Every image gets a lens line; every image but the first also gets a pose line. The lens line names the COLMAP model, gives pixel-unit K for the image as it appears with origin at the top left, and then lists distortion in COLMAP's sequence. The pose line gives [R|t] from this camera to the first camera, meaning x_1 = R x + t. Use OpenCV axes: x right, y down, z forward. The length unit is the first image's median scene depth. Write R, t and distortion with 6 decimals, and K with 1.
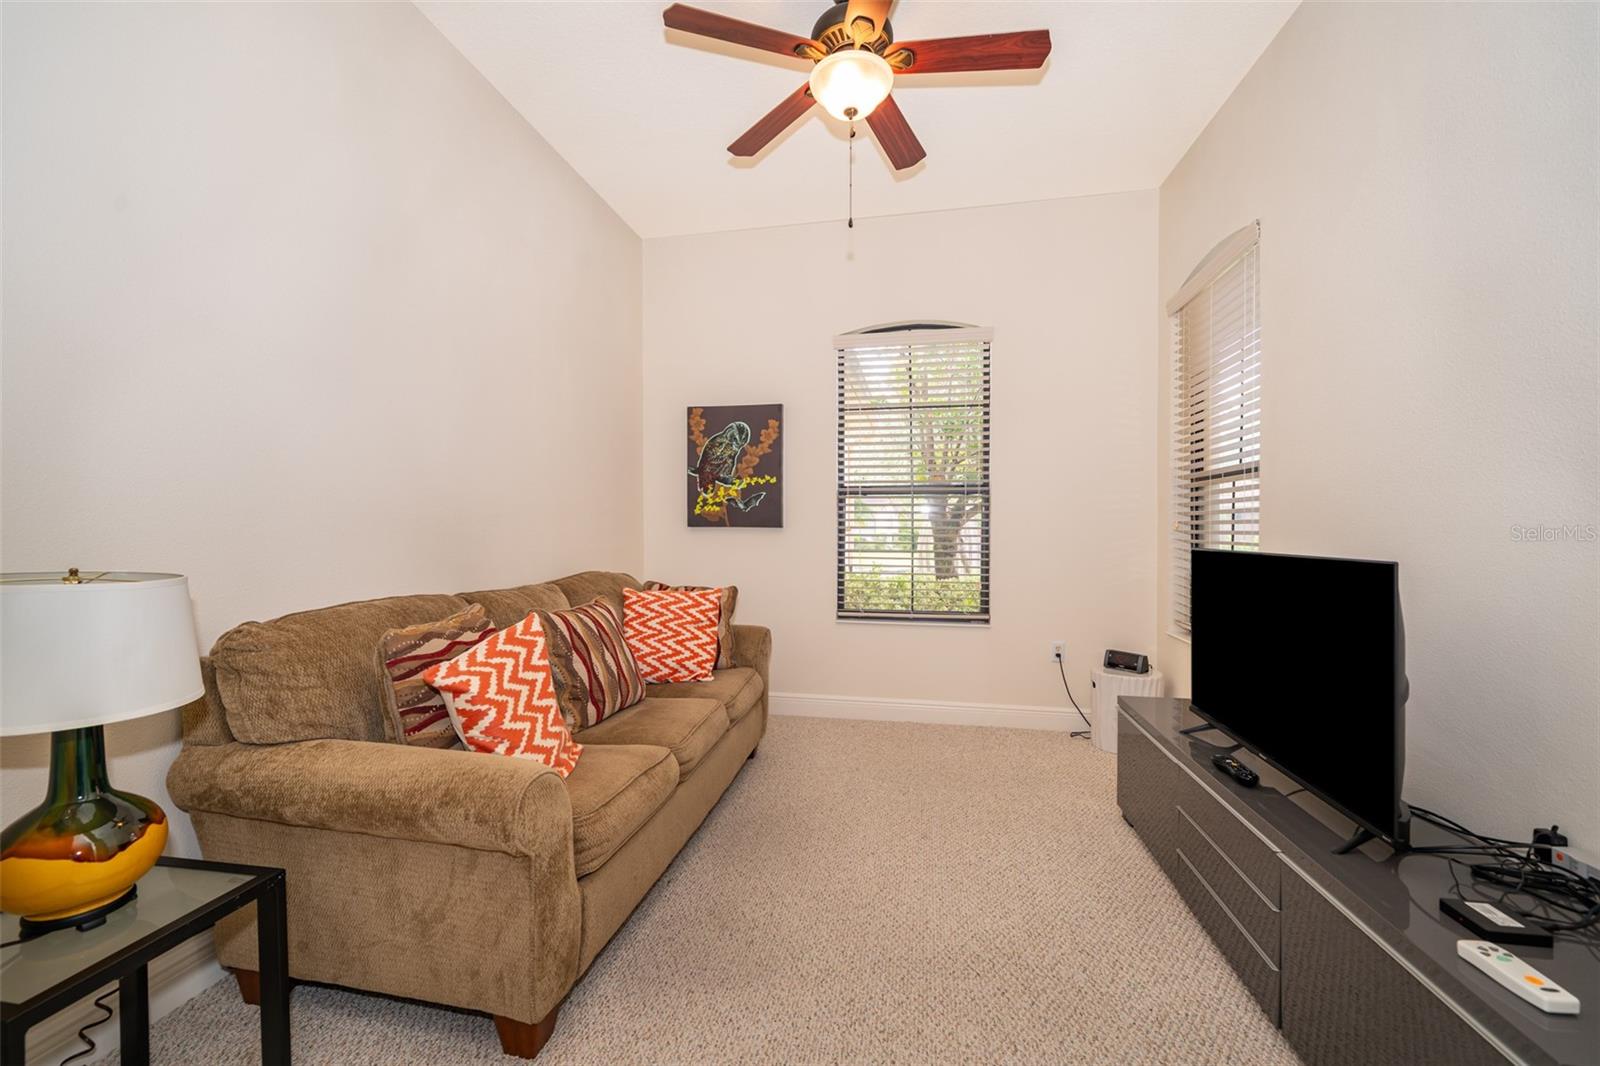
lens RADIAL K [[610.3, 0, 806.4], [0, 610.3, 536.1], [0, 0, 1]] dist [-0.001325, -0.000197]
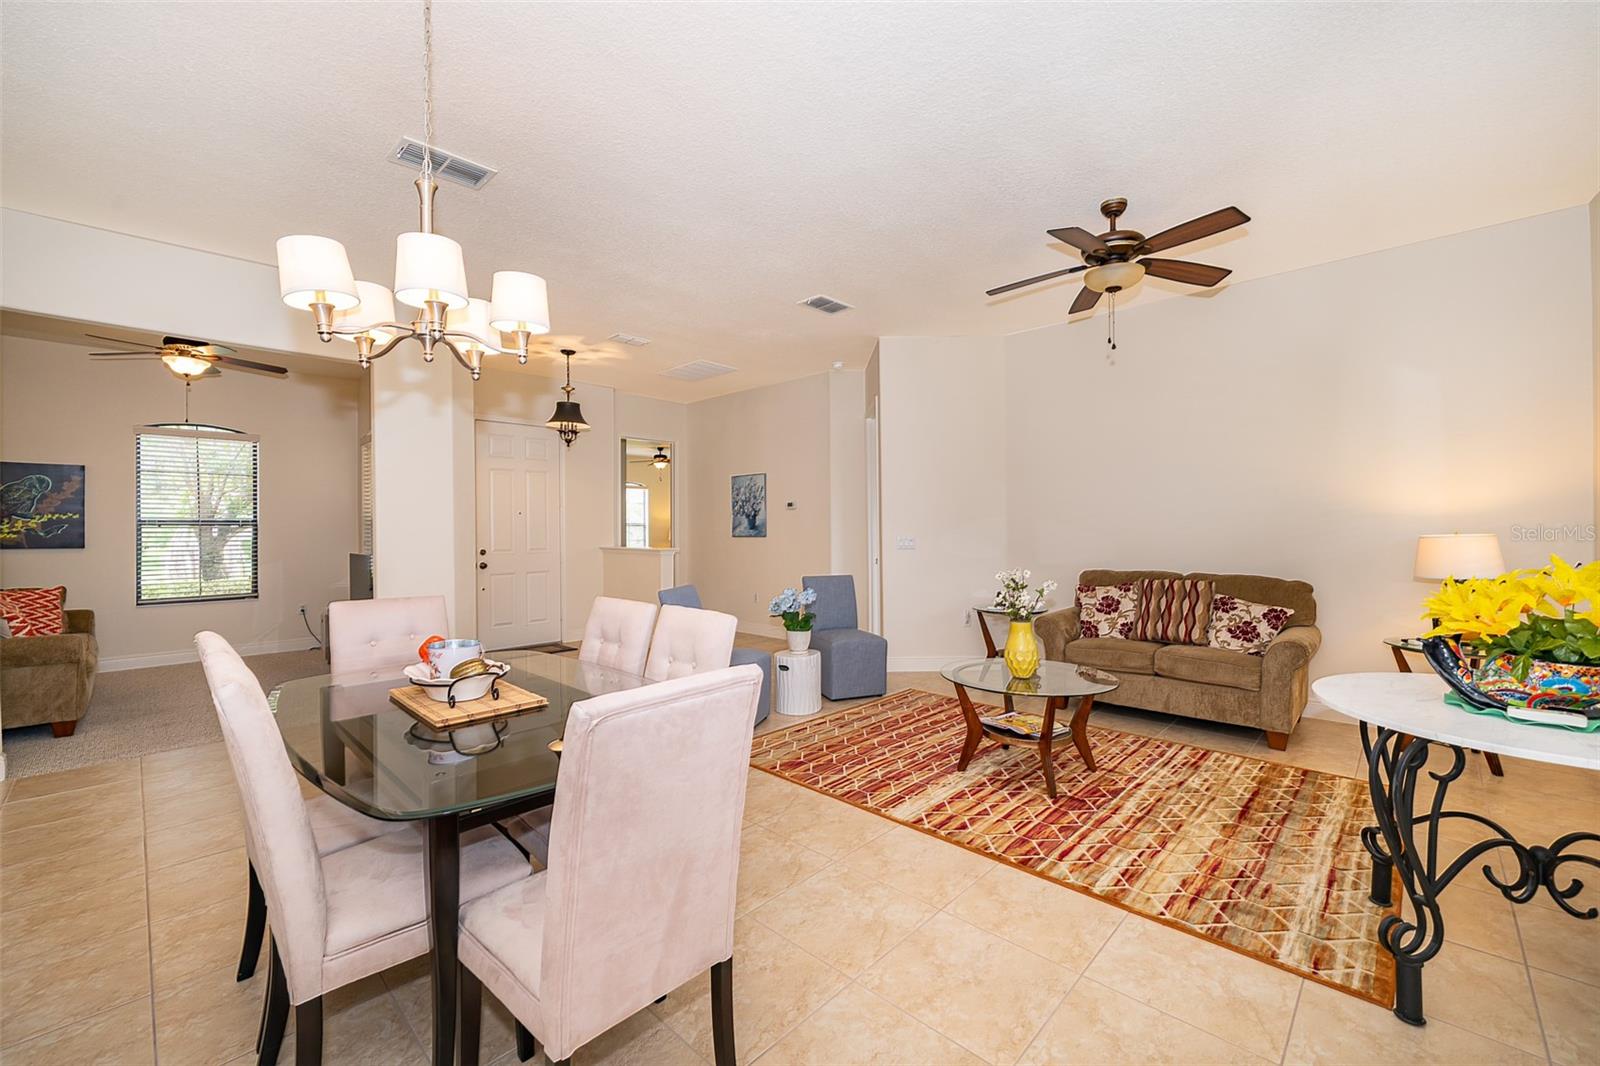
lens RADIAL K [[654.4, 0, 797.9], [0, 654.4, 526.5], [0, 0, 1]] dist [-0.001569, -0.000233]
pose [[0.561918, -0.001248, 0.827192, -0.446813], [0.015354, 0.999842, -0.008922, -0.031549], [-0.827051, 0.017714, 0.561848, -1.561656]]
